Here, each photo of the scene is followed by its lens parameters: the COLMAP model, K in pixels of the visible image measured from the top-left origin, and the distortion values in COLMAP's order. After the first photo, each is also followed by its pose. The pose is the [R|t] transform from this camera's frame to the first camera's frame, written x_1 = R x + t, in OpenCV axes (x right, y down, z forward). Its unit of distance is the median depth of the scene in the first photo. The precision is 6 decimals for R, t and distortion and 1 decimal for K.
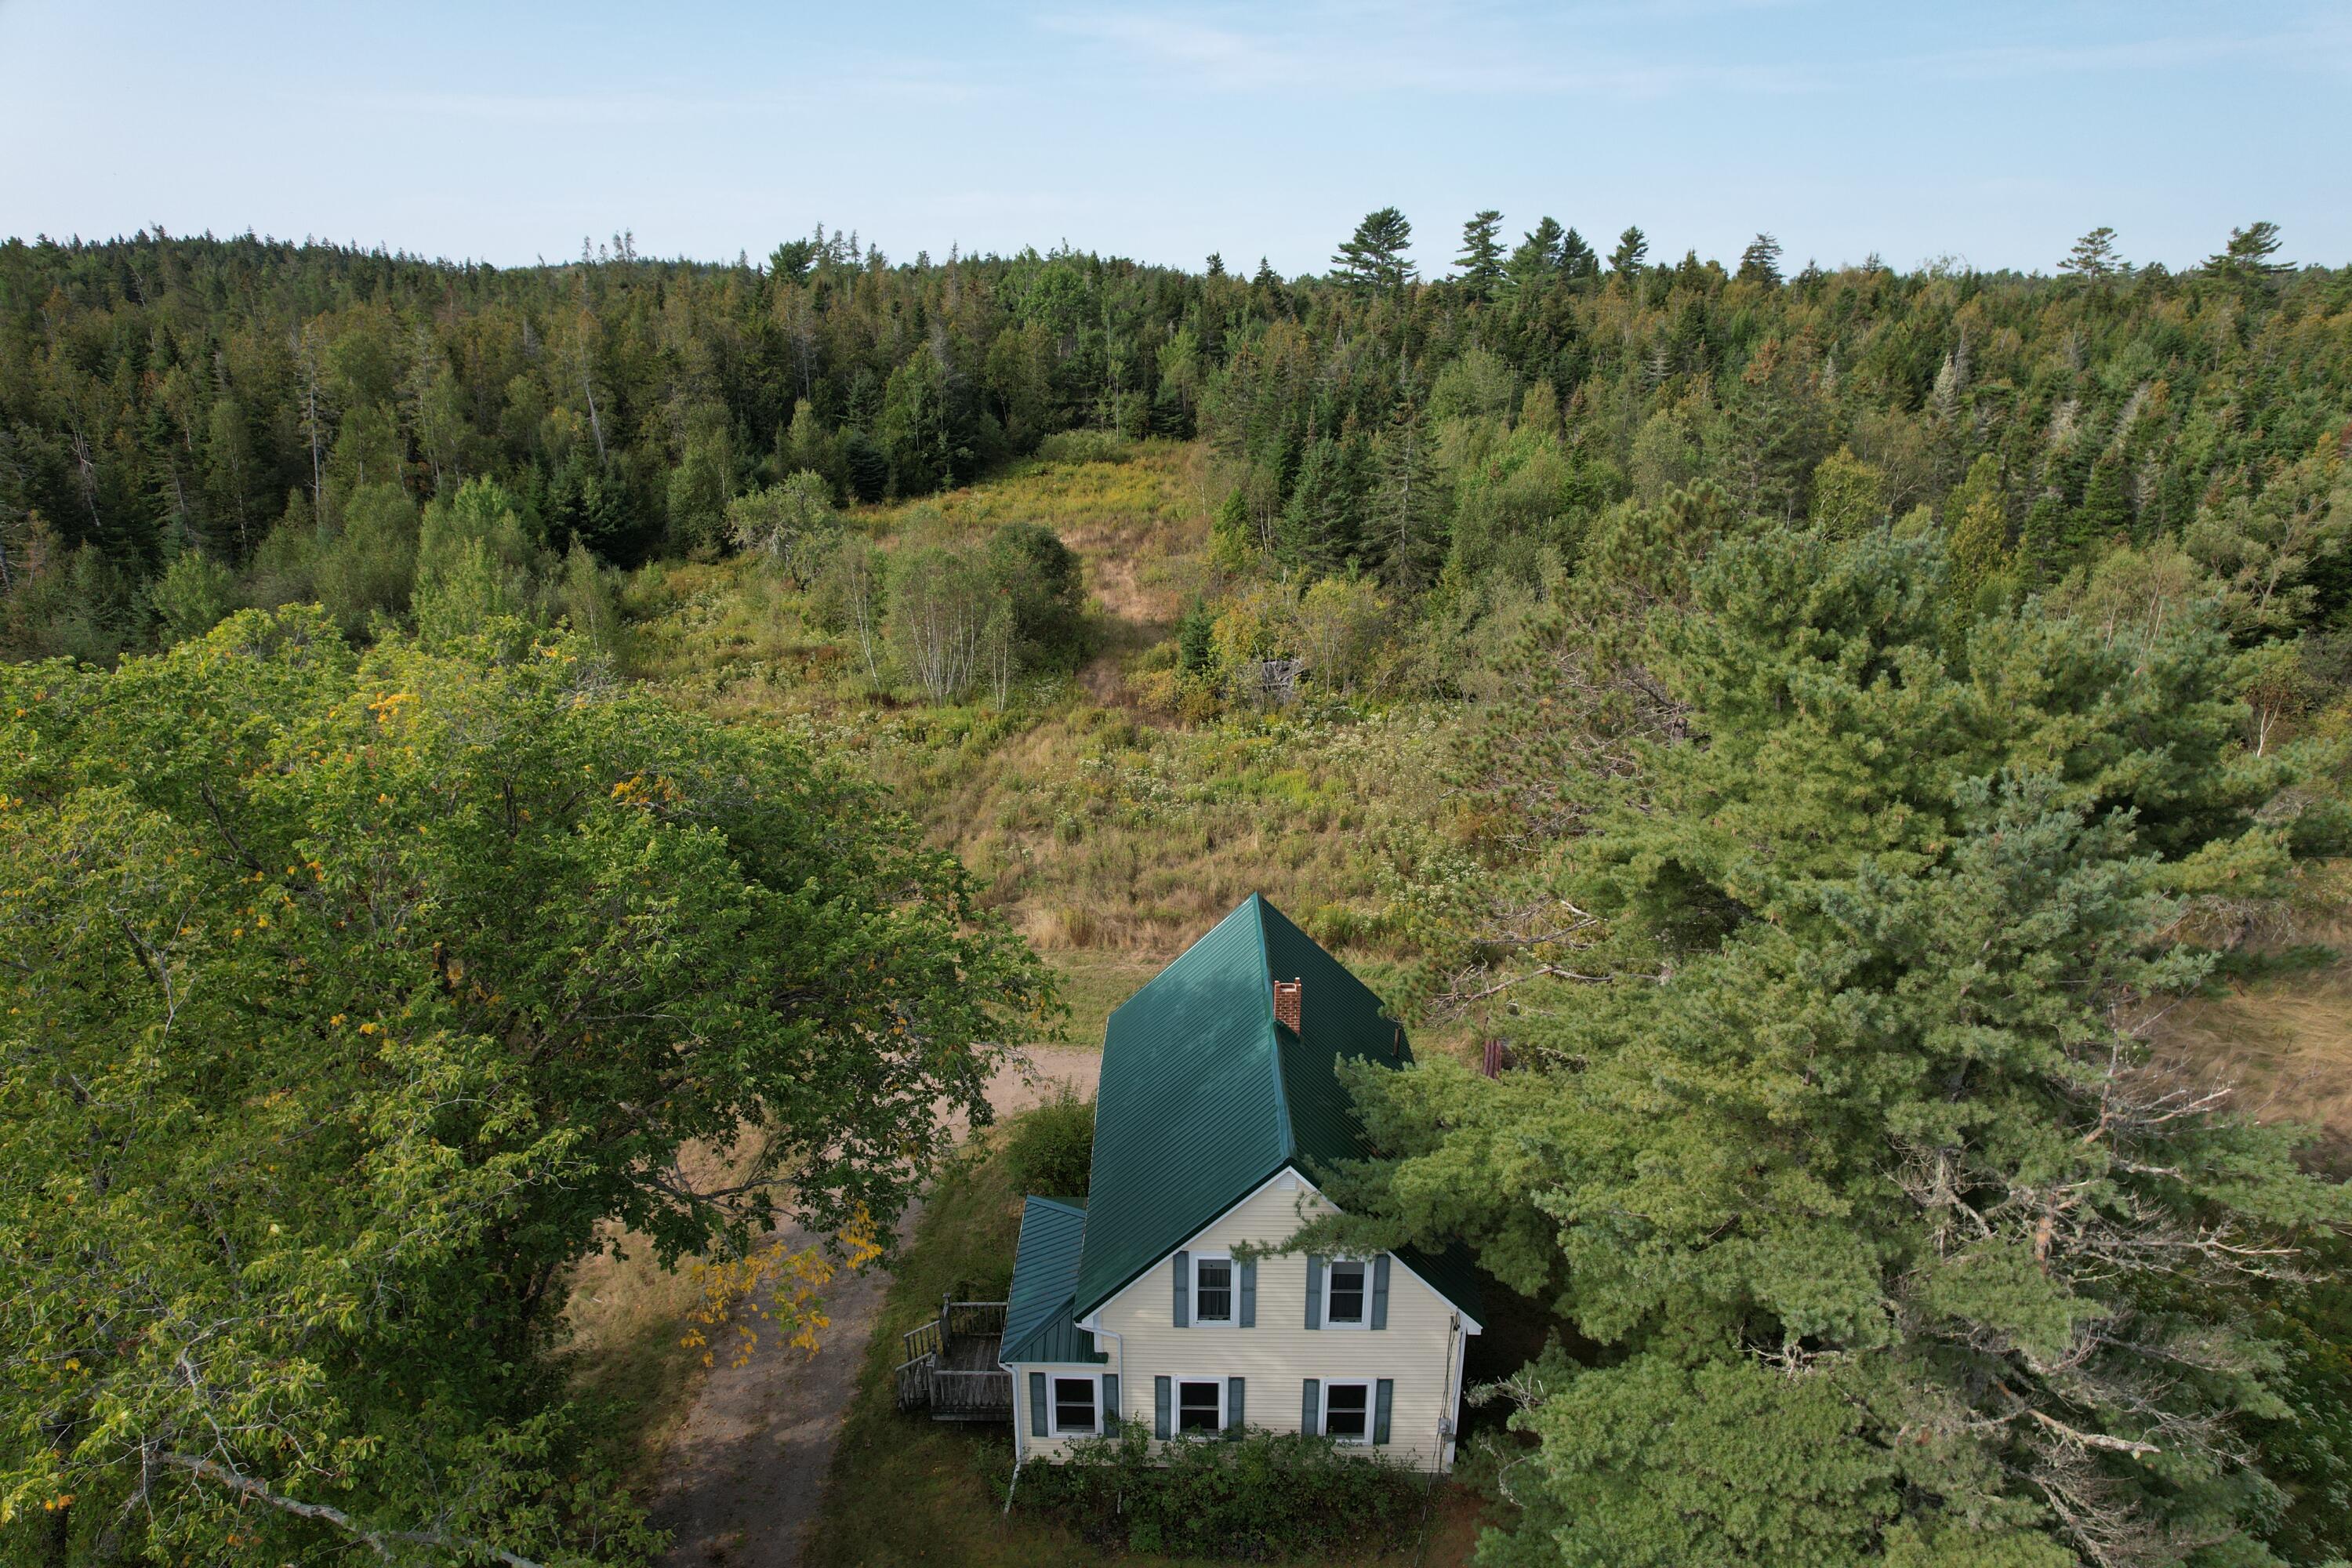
lens RADIAL K [[1506.5, 0, 1176.9], [0, 1506.5, 792.4], [0, 0, 1]] dist [-0.058271, 0.026638]
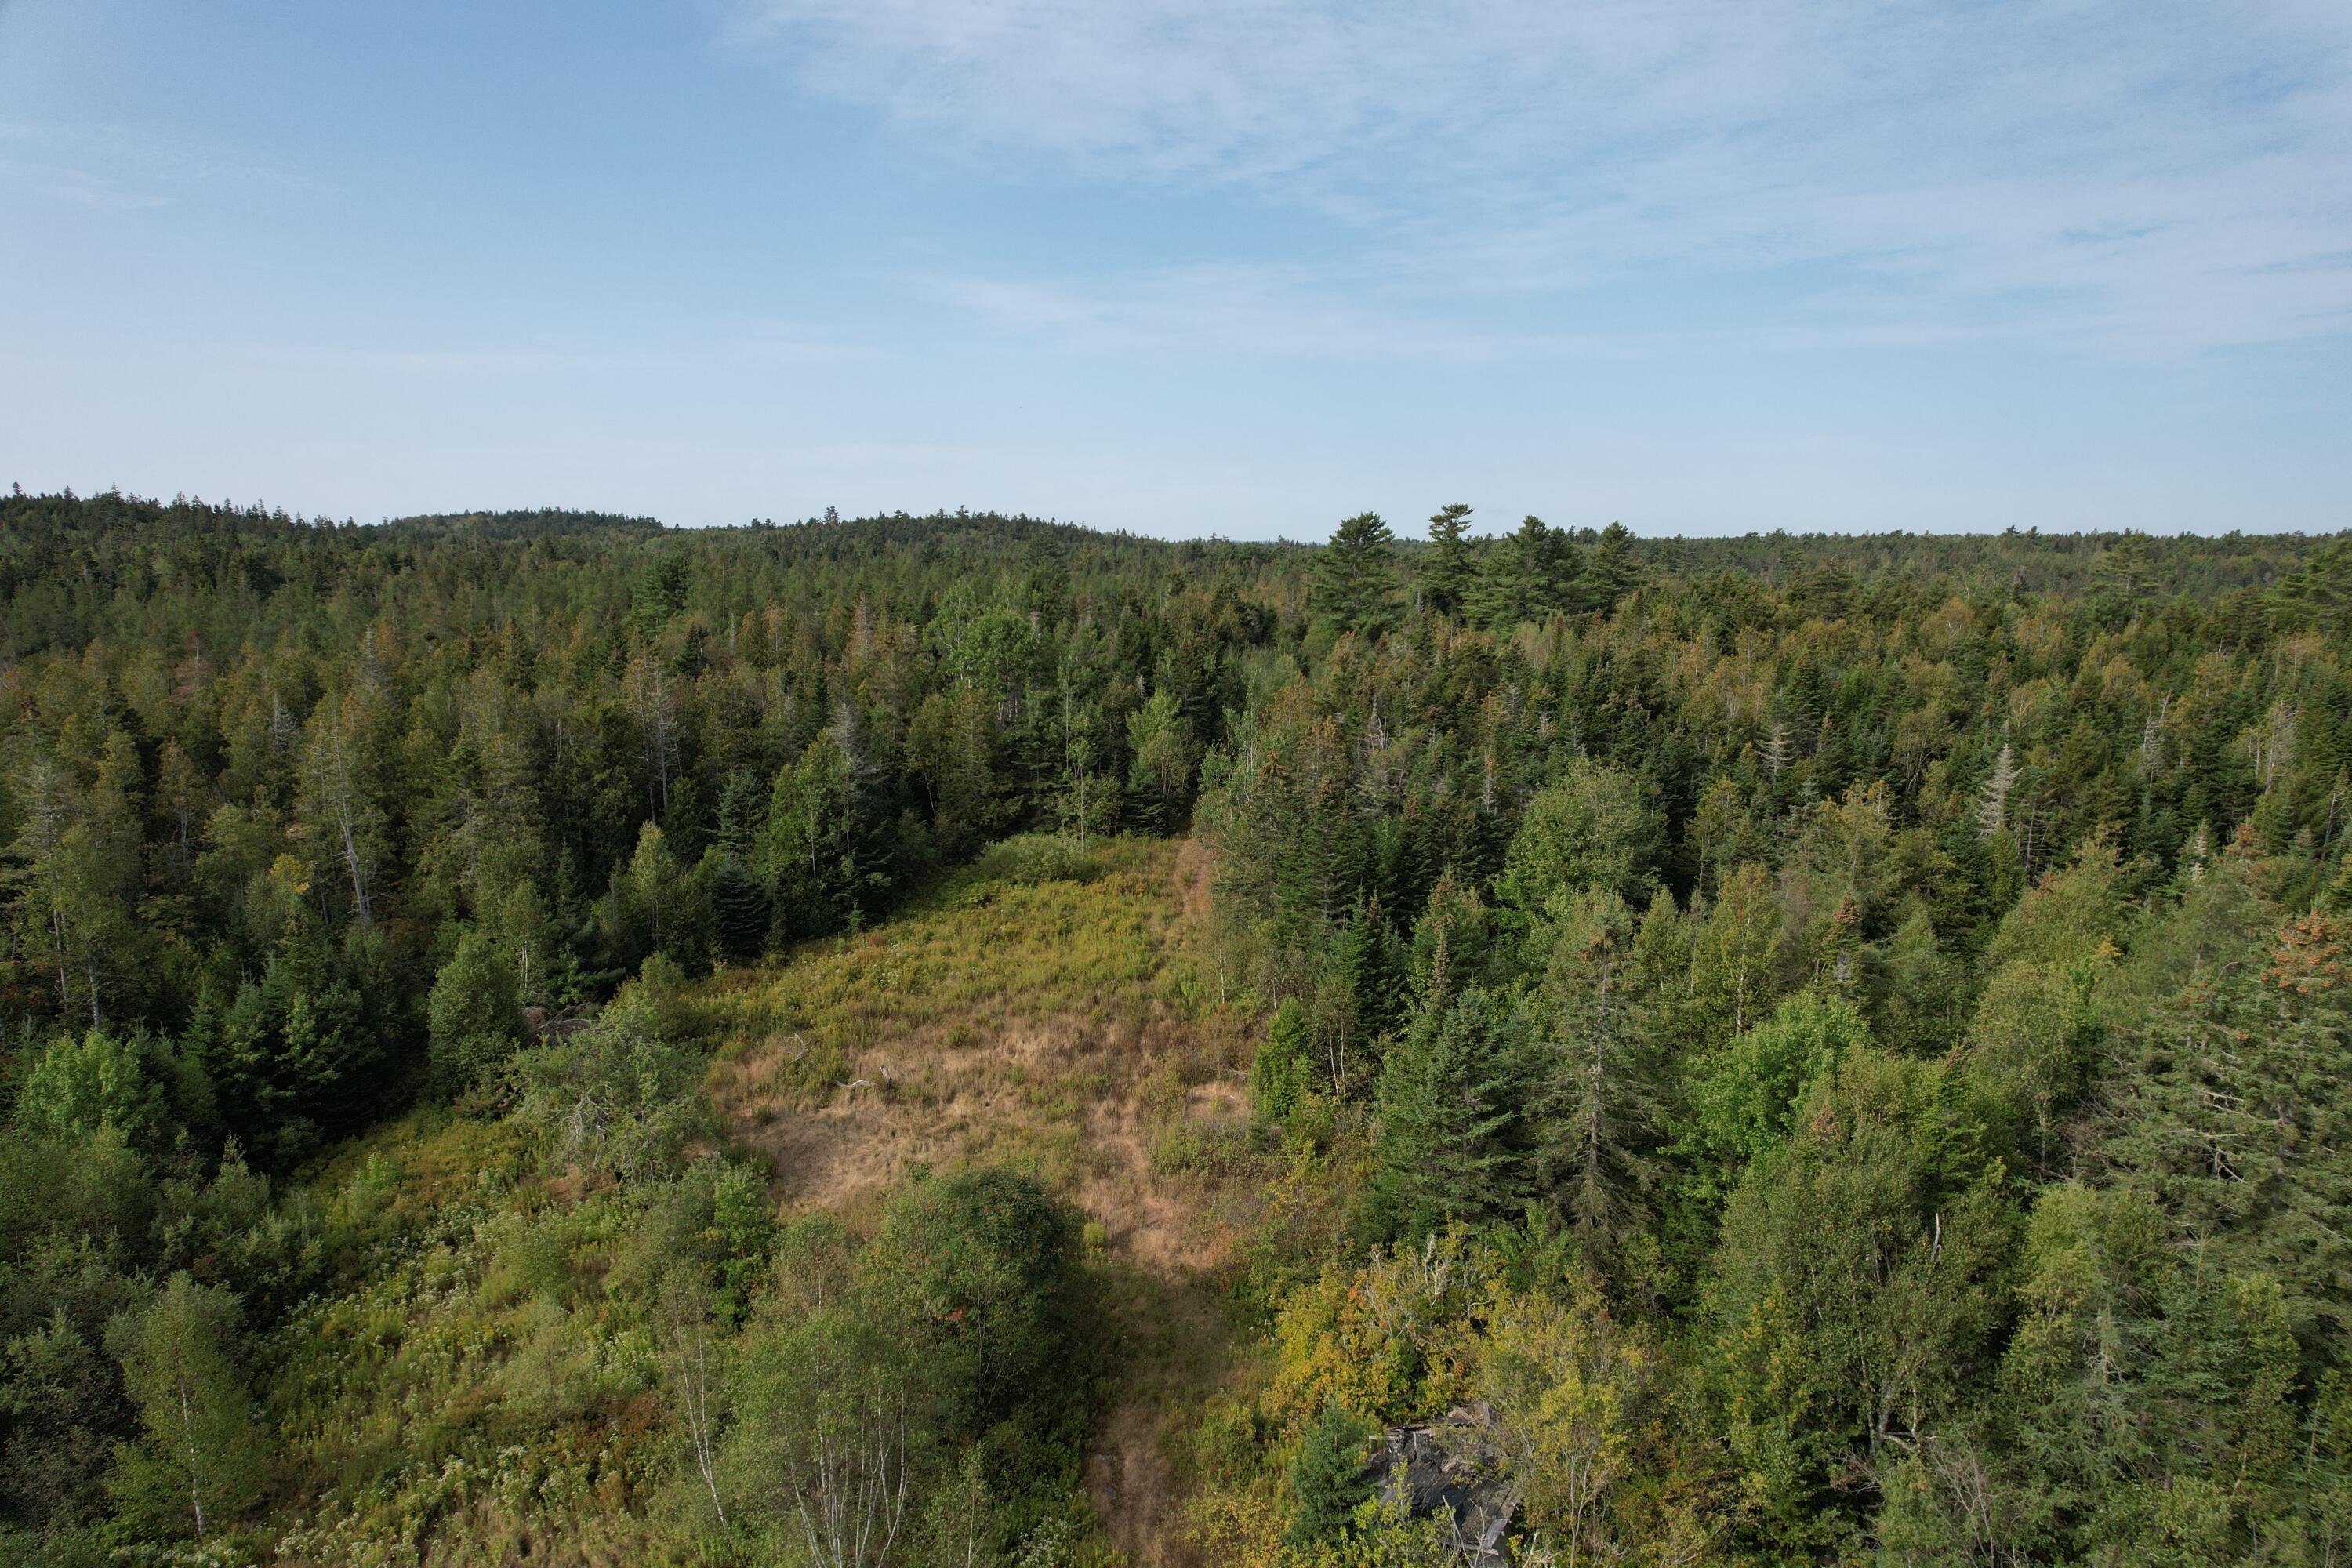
lens RADIAL K [[1506.5, 0, 1180.4], [0, 1506.5, 782.7], [0, 0, 1]] dist [-0.058271, 0.026638]
pose [[0.997794, -0.006619, 0.066055, -0.041645], [0.017113, 0.987034, -0.159597, -0.149861], [-0.064143, 0.160375, 0.984970, 0.254319]]
